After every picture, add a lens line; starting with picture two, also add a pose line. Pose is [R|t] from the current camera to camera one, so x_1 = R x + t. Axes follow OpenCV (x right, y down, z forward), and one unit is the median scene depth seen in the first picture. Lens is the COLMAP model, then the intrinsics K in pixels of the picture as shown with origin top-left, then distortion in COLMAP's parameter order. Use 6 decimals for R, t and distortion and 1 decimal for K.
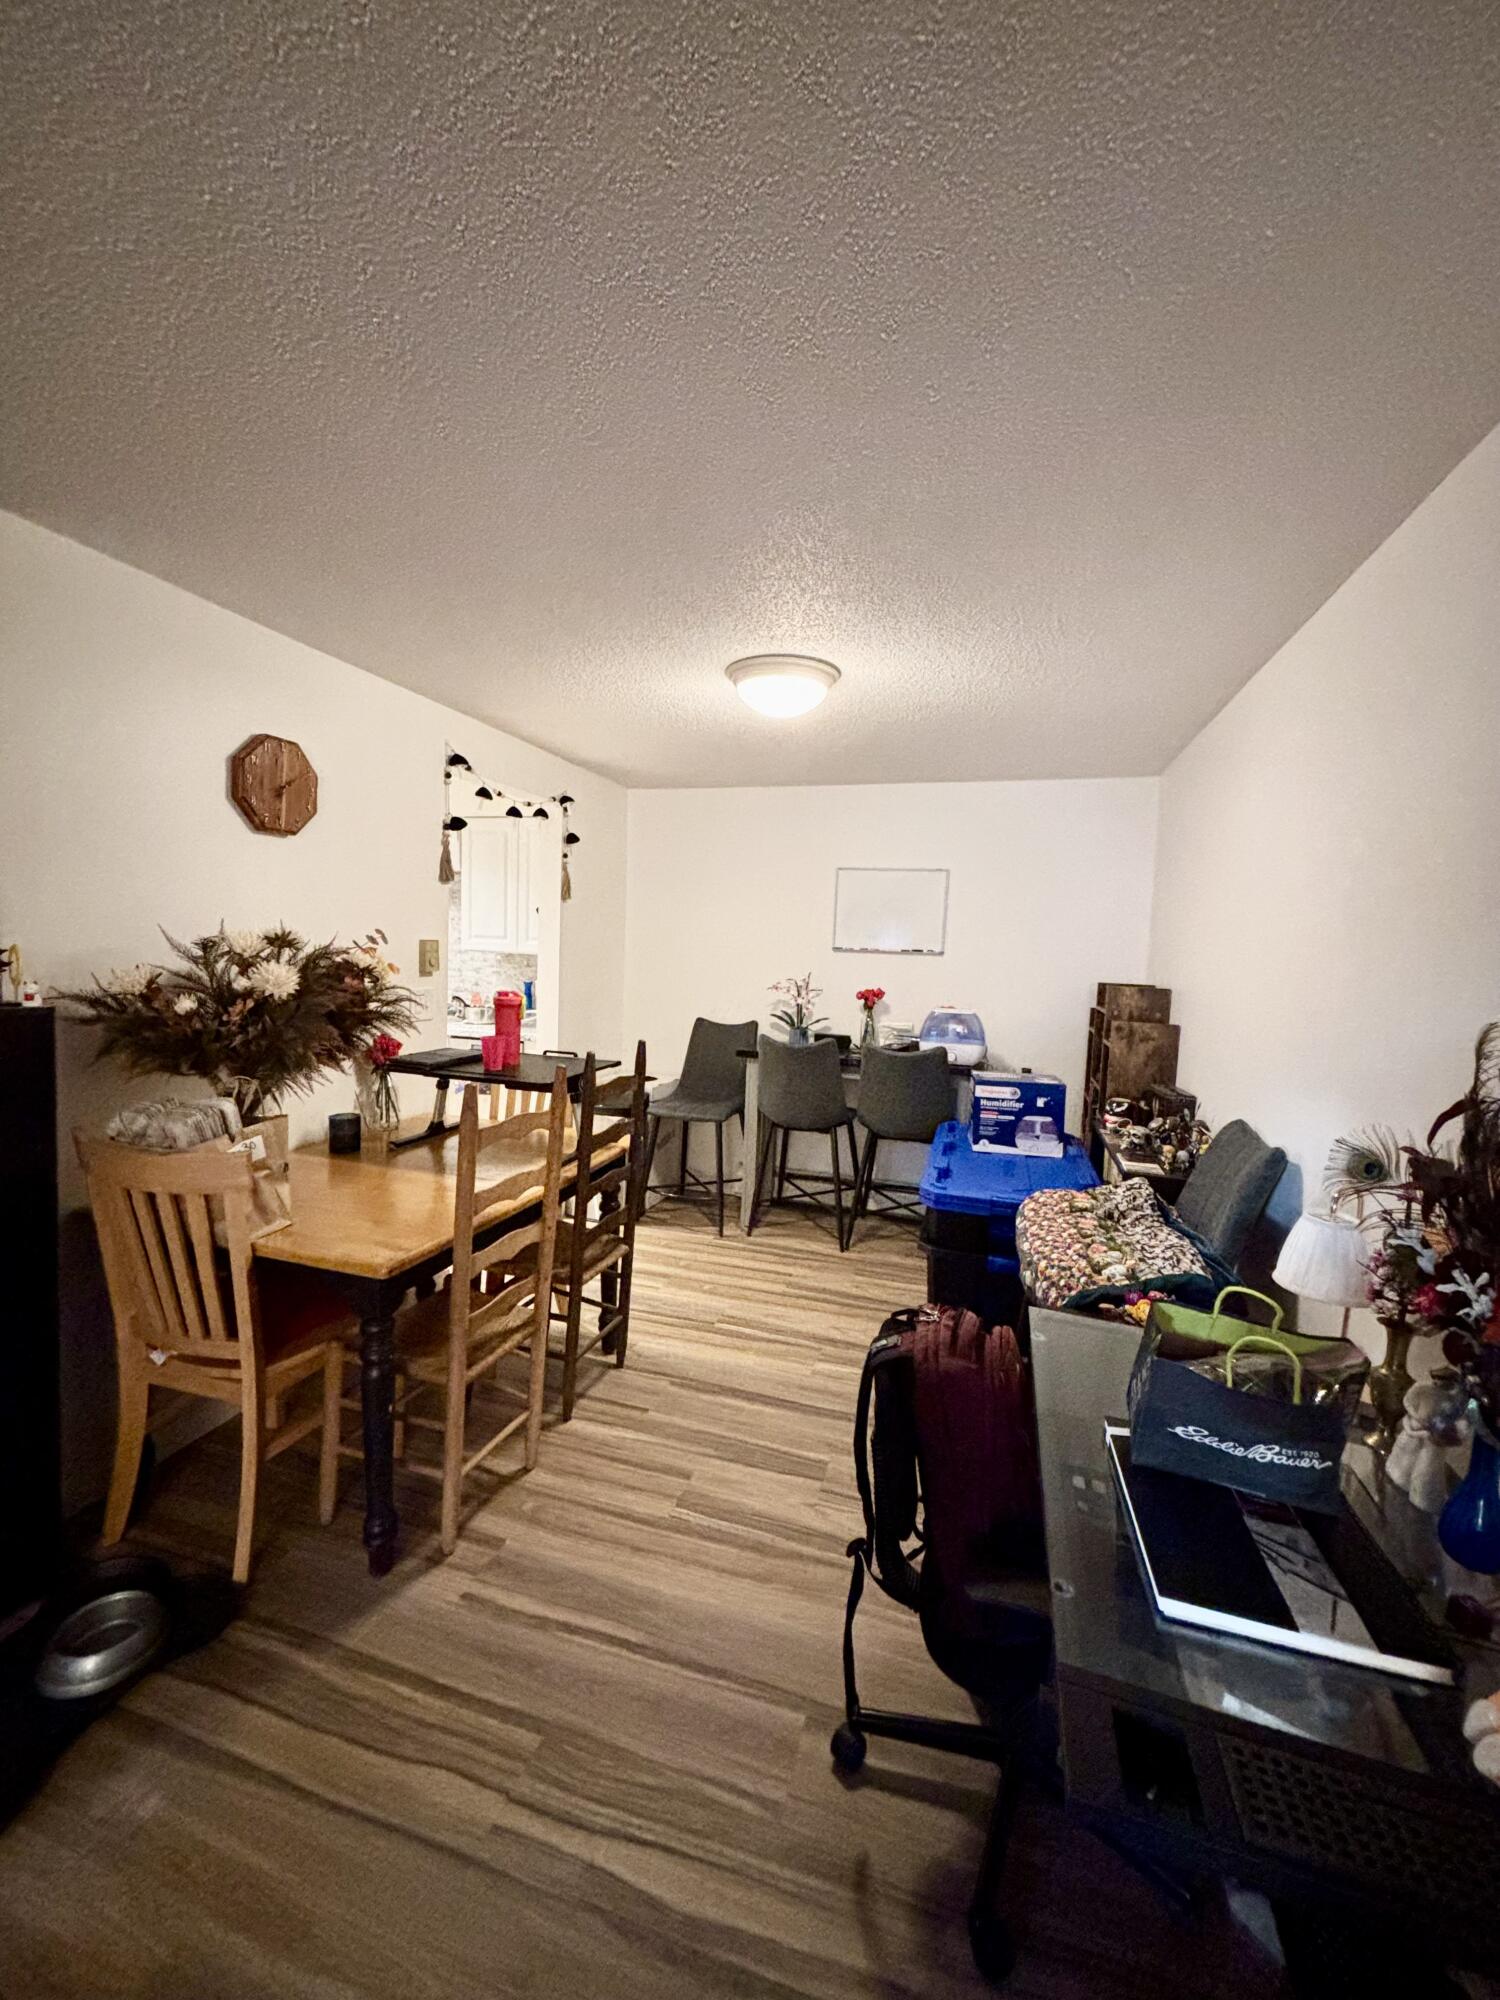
lens RADIAL K [[804.1, 0, 750.0], [0, 804.1, 1000.0], [0, 0, 1]] dist [-0.001547, 0.000072]
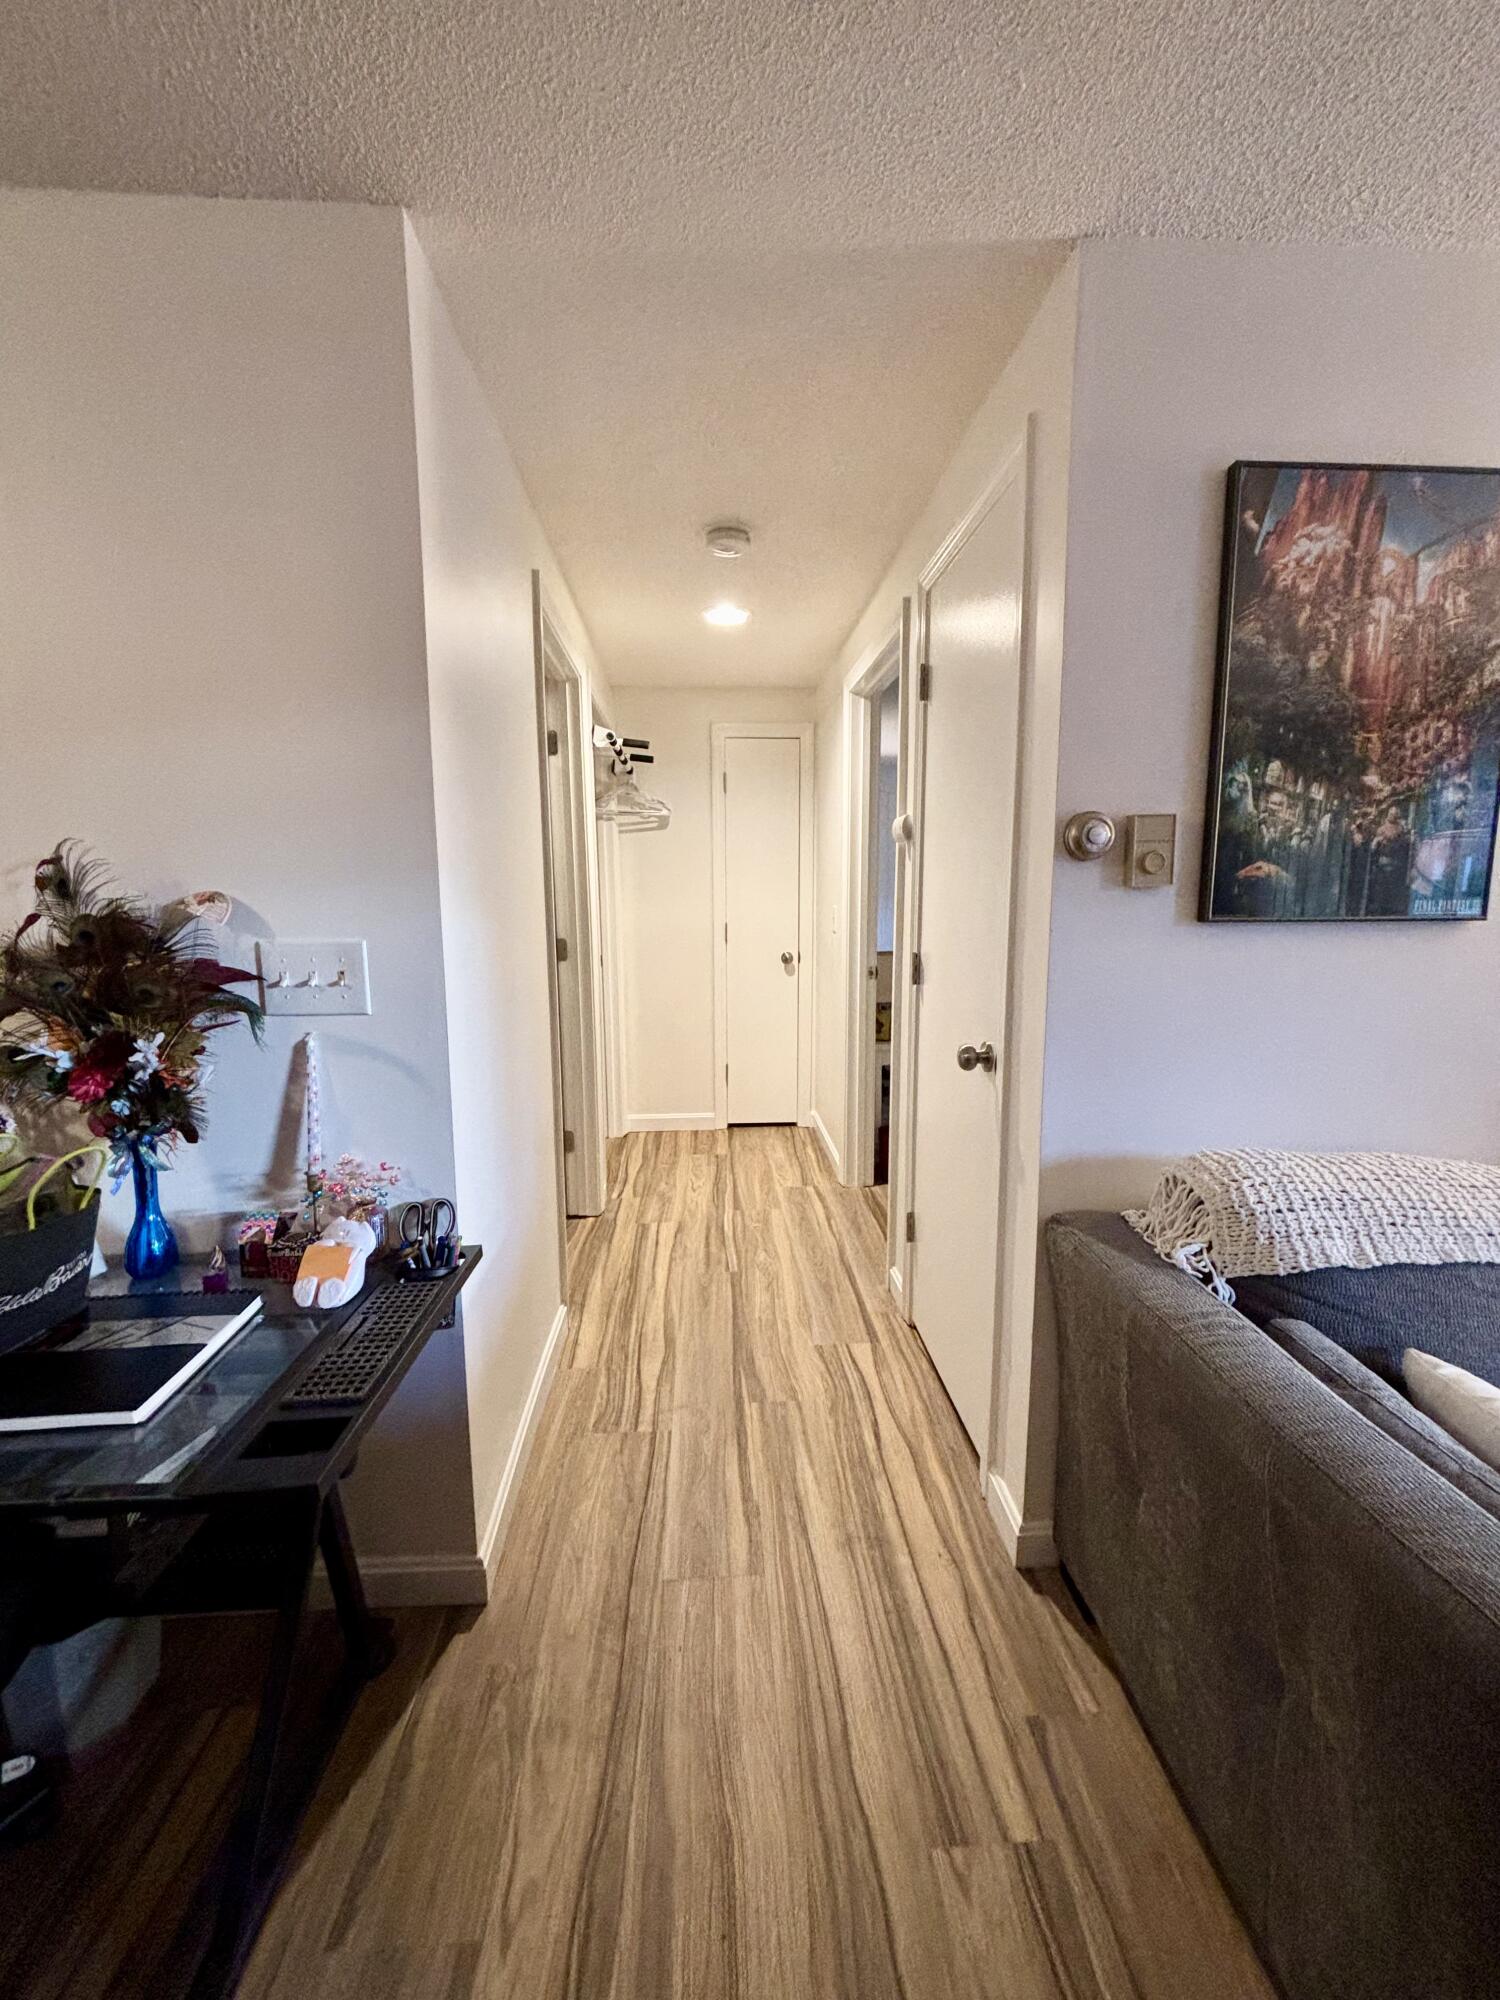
lens RADIAL K [[804.1, 0, 750.0], [0, 804.1, 1000.0], [0, 0, 1]] dist [-0.001547, 0.000072]
pose [[-0.347137, -0.170214, 0.922238, -0.408931], [0.045434, 0.979184, 0.197826, 0.050331], [-0.936713, 0.110574, -0.332177, 0.378787]]
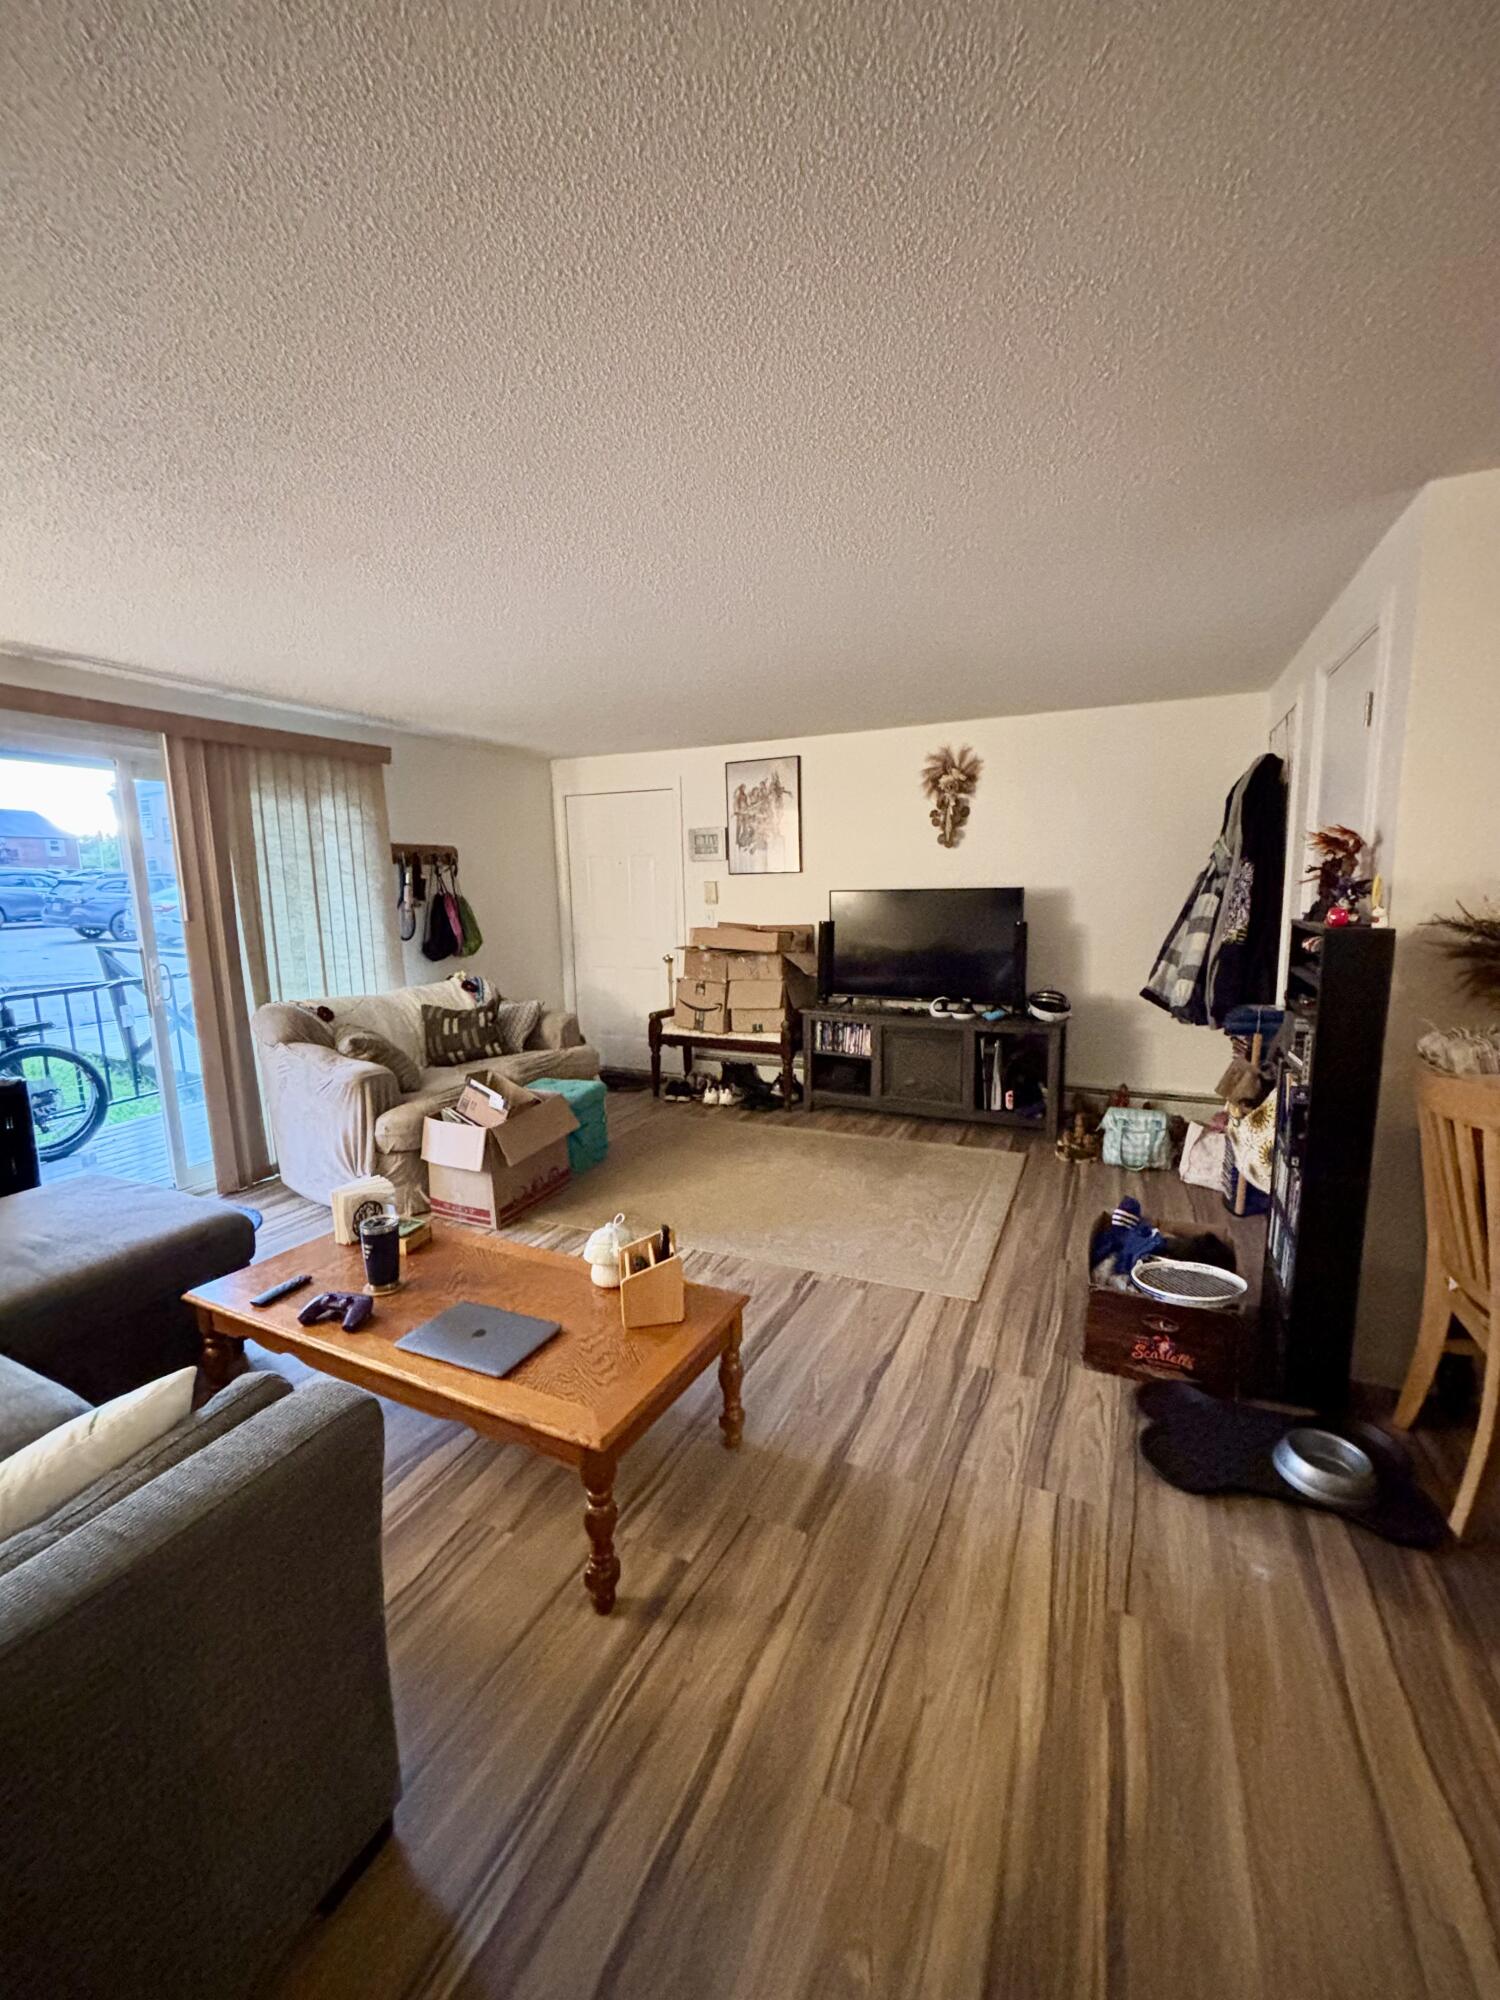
lens RADIAL K [[804.1, 0, 750.0], [0, 804.1, 1000.0], [0, 0, 1]] dist [-0.001547, 0.000072]
pose [[-0.136330, 0.103822, -0.985208, 0.424582], [-0.051901, 0.992379, 0.111759, 0.031027], [0.989303, 0.066369, -0.129902, 0.284374]]
